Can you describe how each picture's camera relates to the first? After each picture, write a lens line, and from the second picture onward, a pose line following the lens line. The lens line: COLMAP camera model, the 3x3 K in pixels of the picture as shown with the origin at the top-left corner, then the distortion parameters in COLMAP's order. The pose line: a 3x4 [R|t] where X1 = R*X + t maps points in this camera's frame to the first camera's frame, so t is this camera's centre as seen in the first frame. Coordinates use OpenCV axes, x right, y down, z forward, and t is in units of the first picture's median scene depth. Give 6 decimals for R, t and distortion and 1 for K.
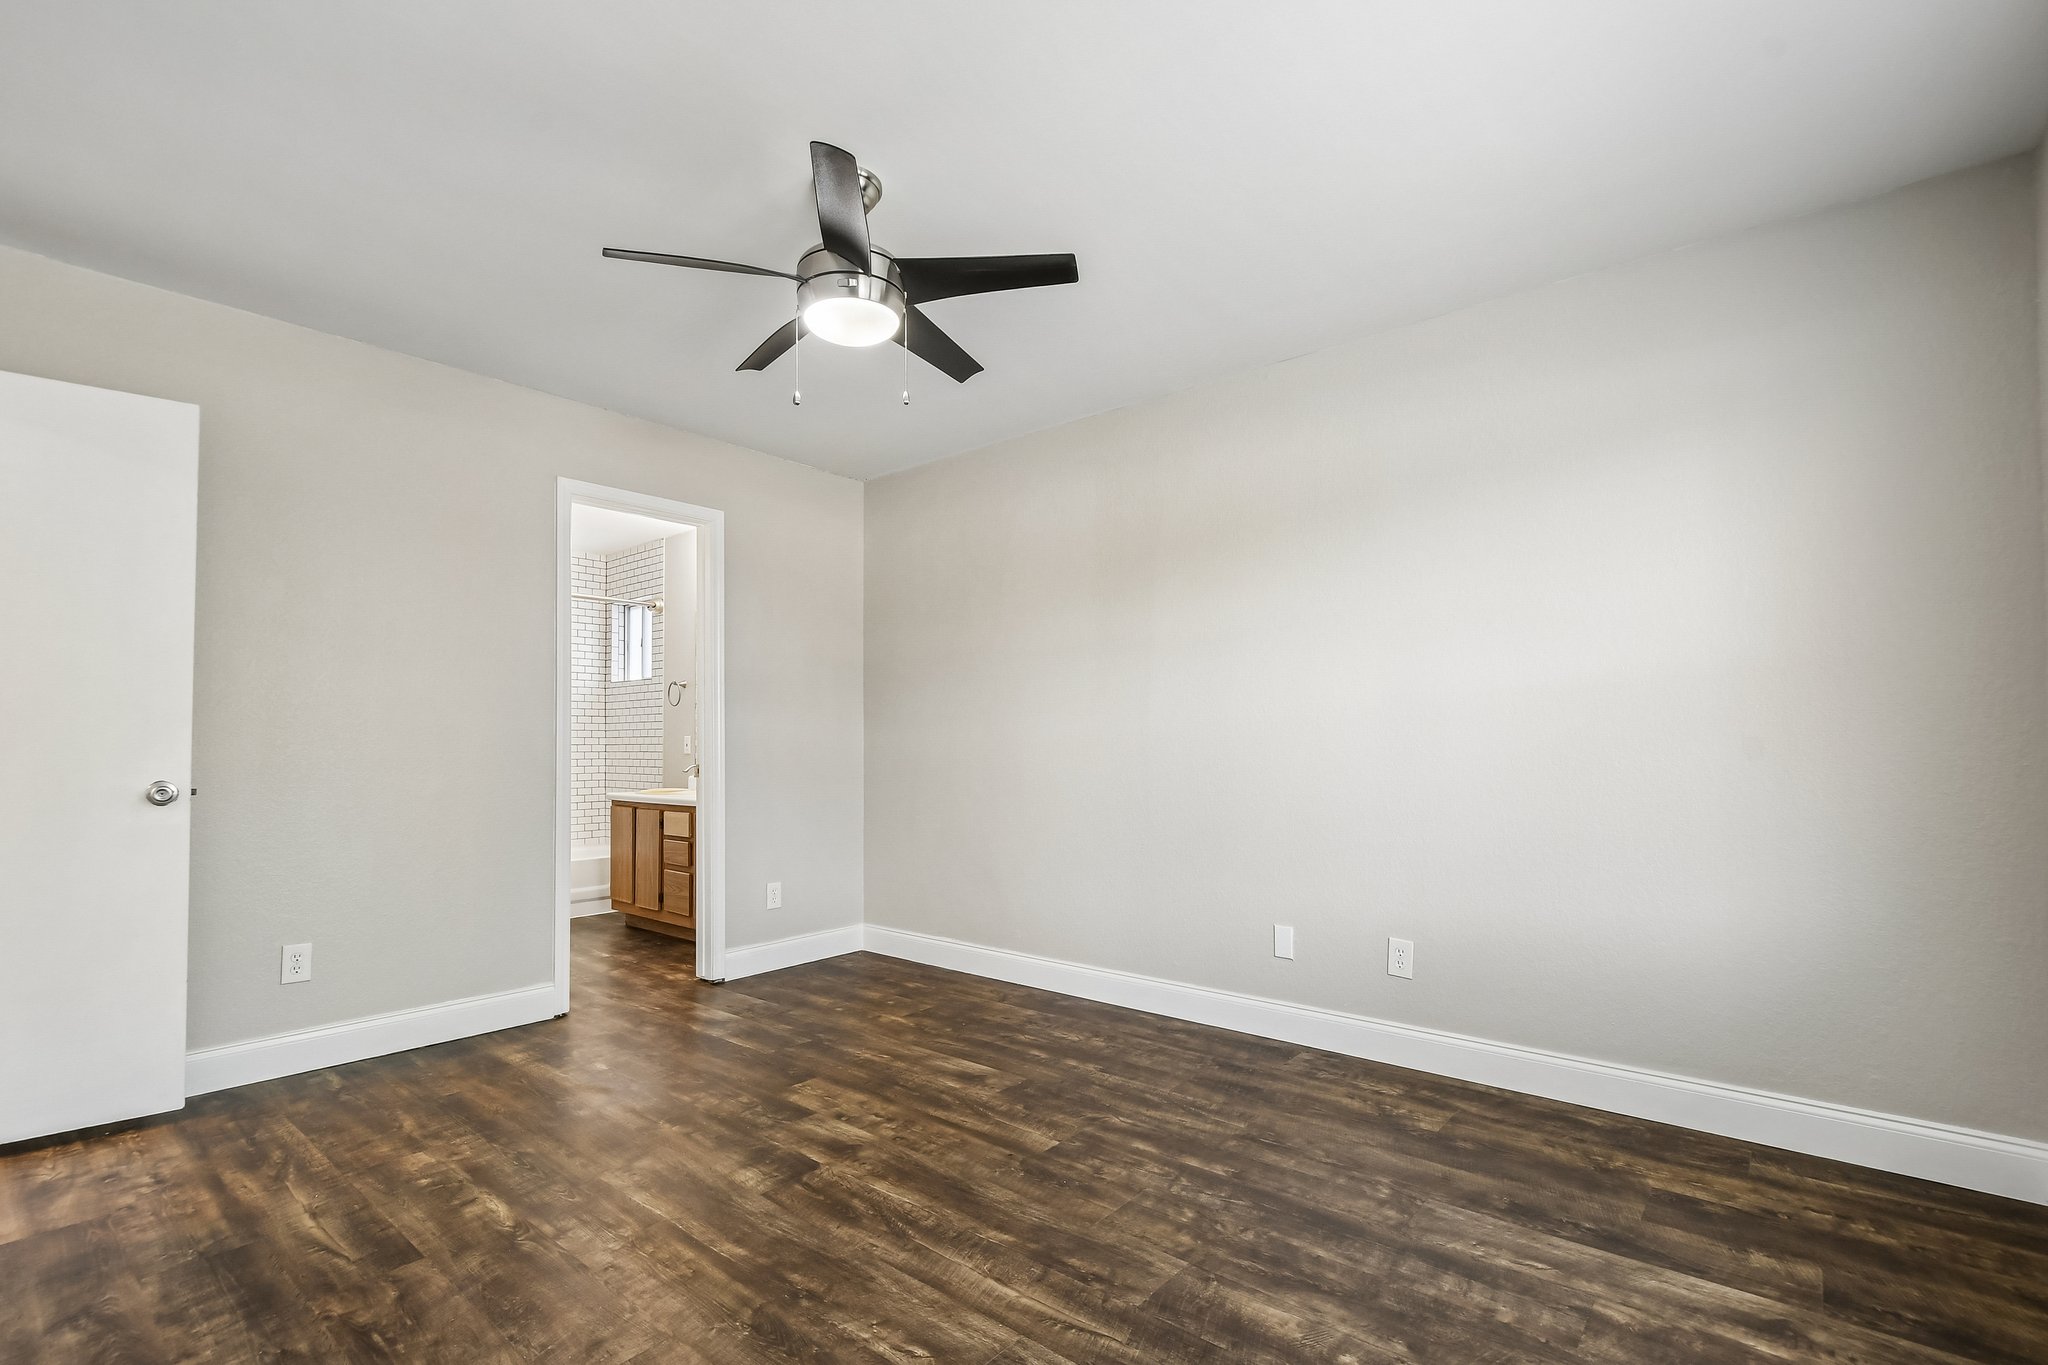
lens RADIAL K [[923.3, 0, 1027.4], [0, 923.3, 730.2], [0, 0, 1]] dist [0.003140, 0.000210]
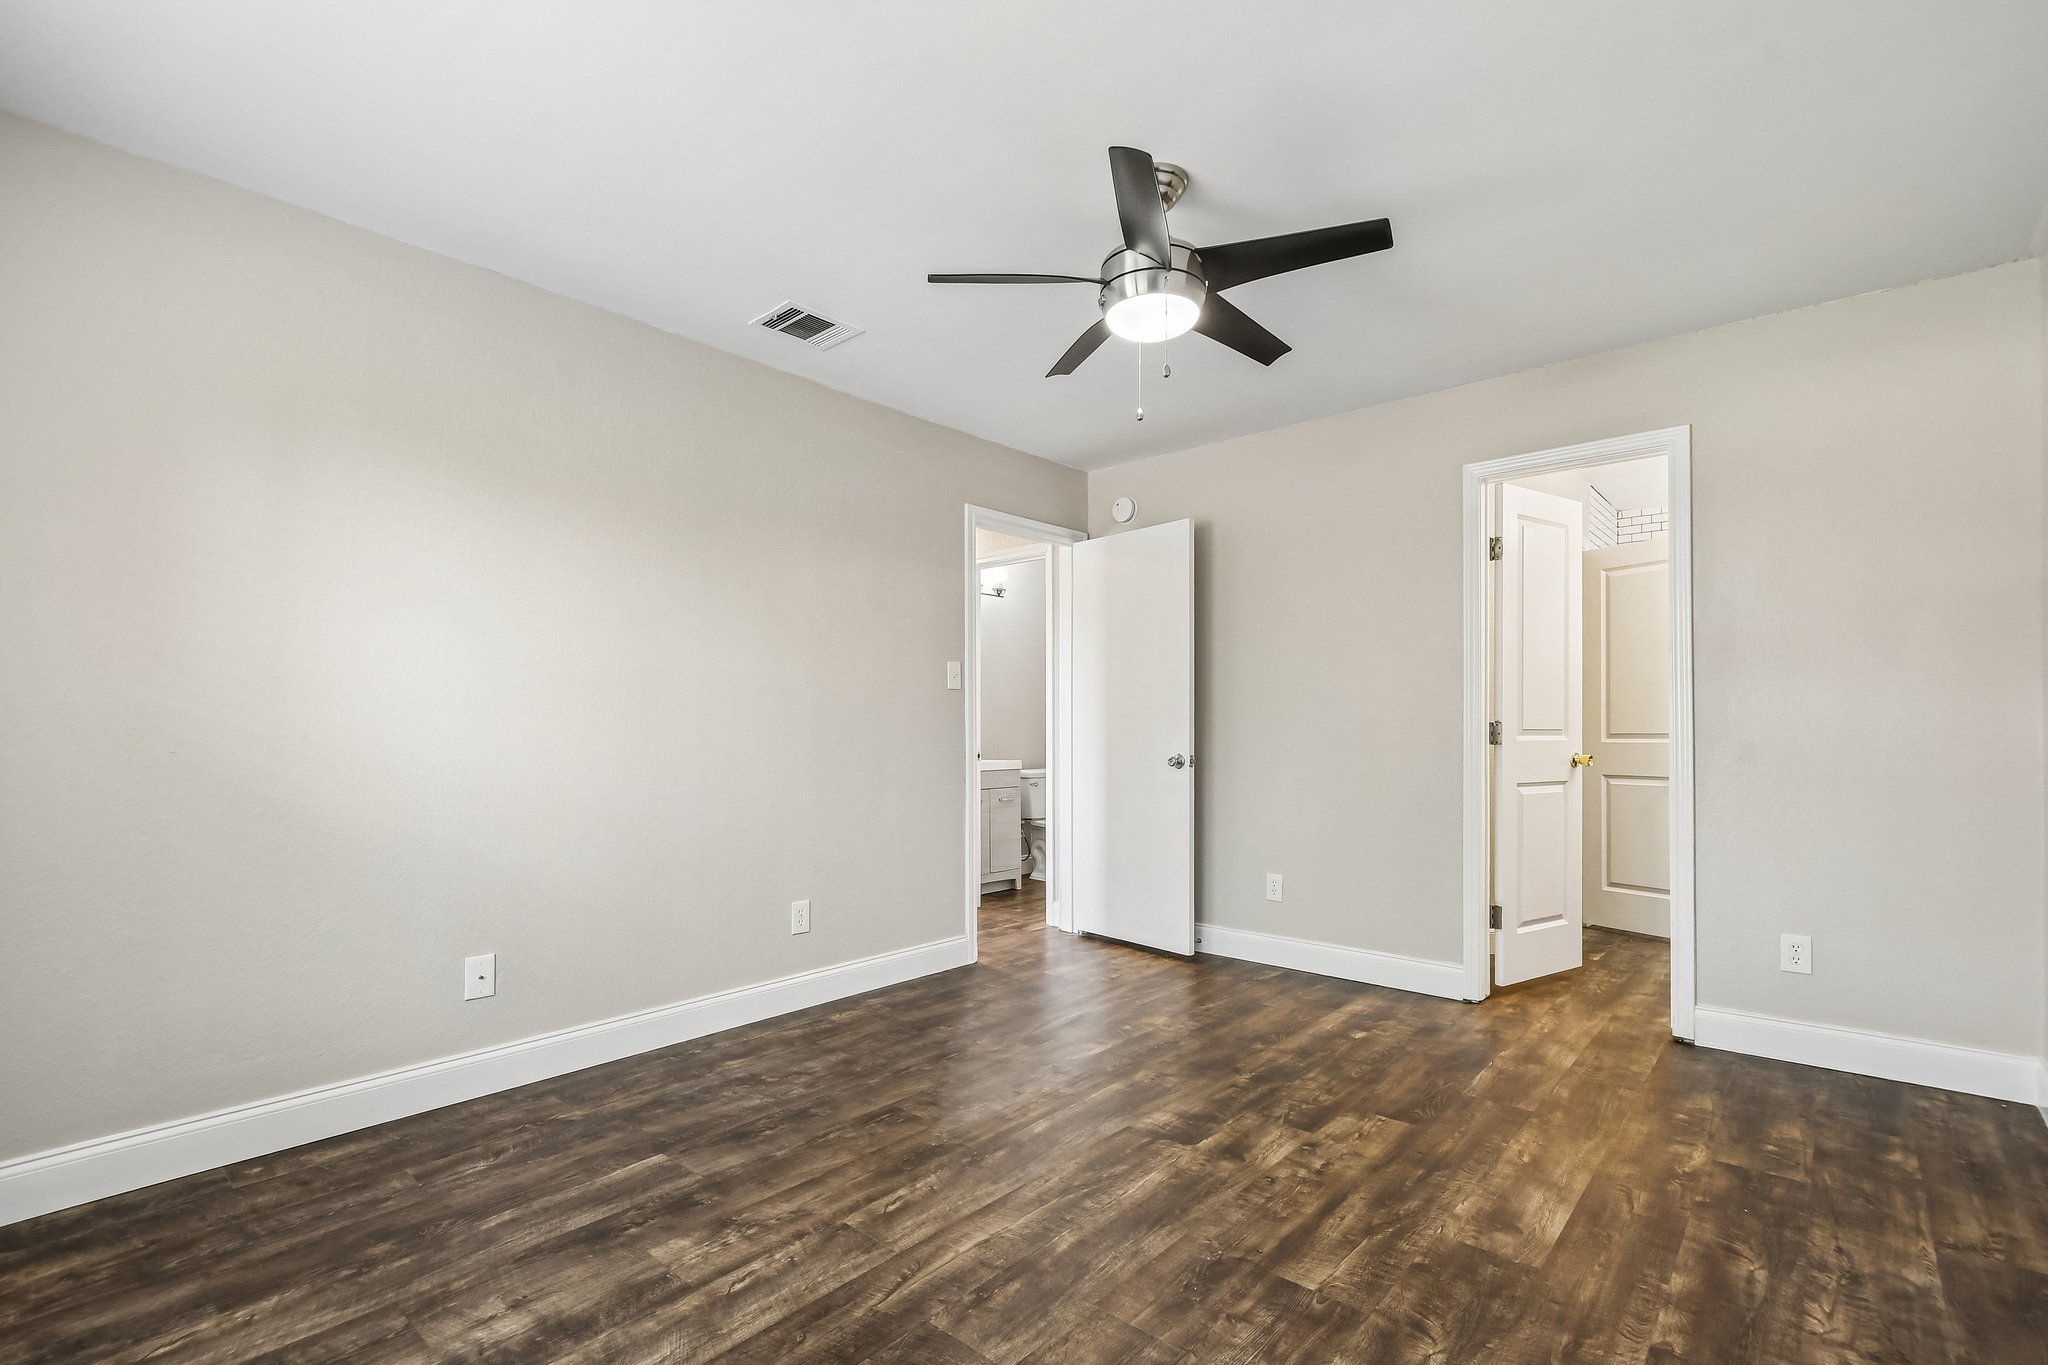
lens RADIAL K [[928.6, 0, 1021.2], [0, 928.6, 733.6], [0, 0, 1]] dist [-0.000188, -0.000312]
pose [[-0.025821, 0.006847, -0.999643, 0.562642], [0.015045, 0.999866, 0.006460, 0.003662], [0.999553, -0.014873, -0.025921, 0.589830]]
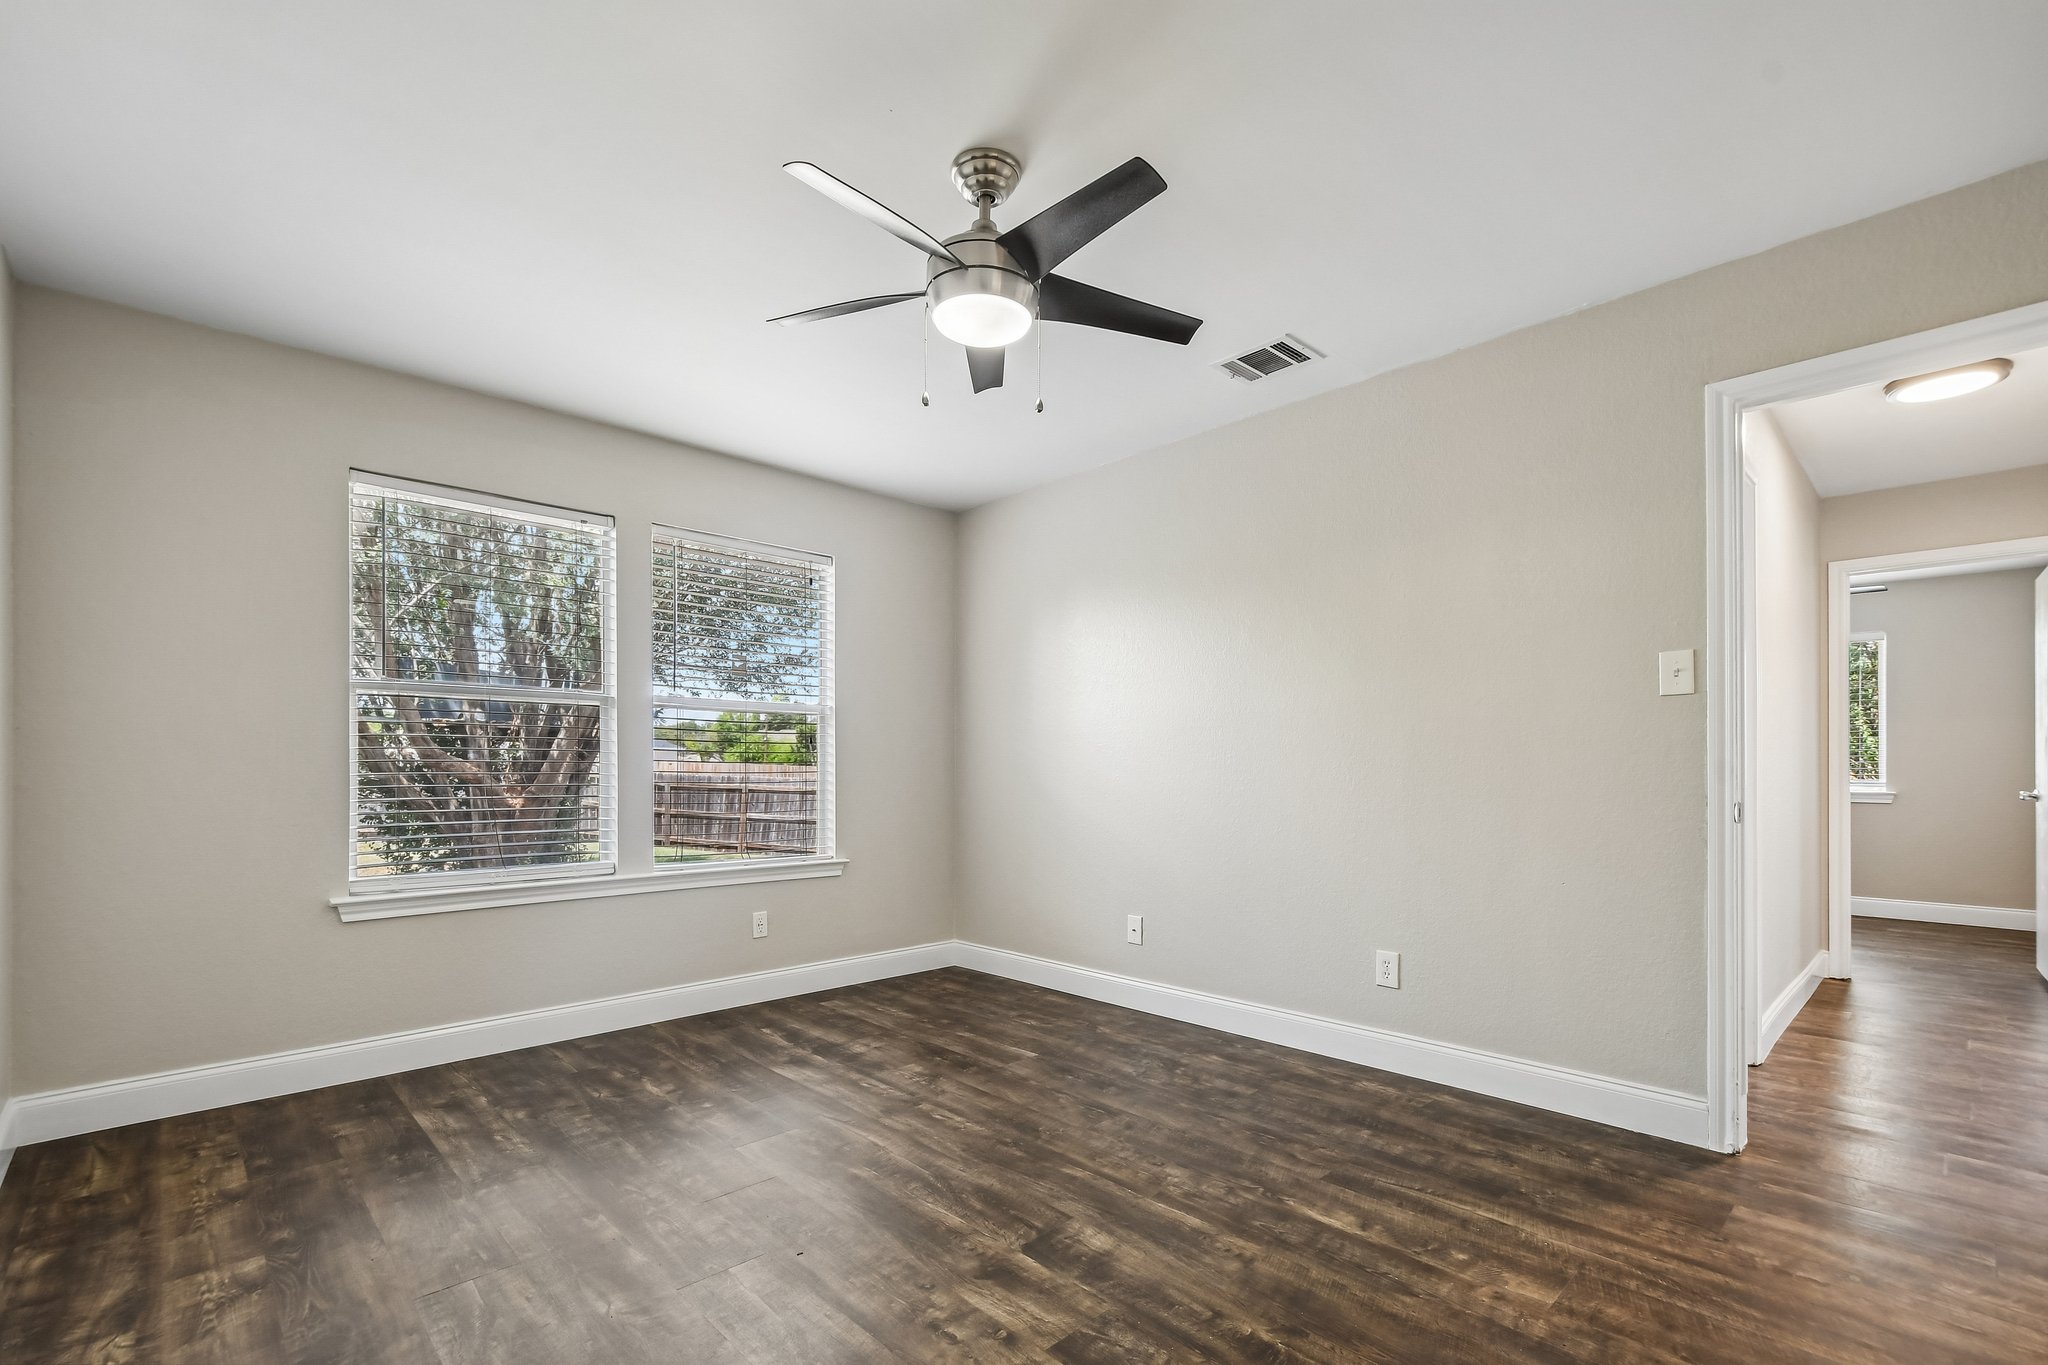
lens RADIAL K [[905.2, 0, 1009.3], [0, 905.2, 773.1], [0, 0, 1]] dist [0.000826, -0.000248]
pose [[-0.992386, 0.004597, 0.123079, -0.223420], [0.003404, 0.999945, -0.009902, 0.021661], [-0.123118, -0.009407, -0.992347, 1.291807]]
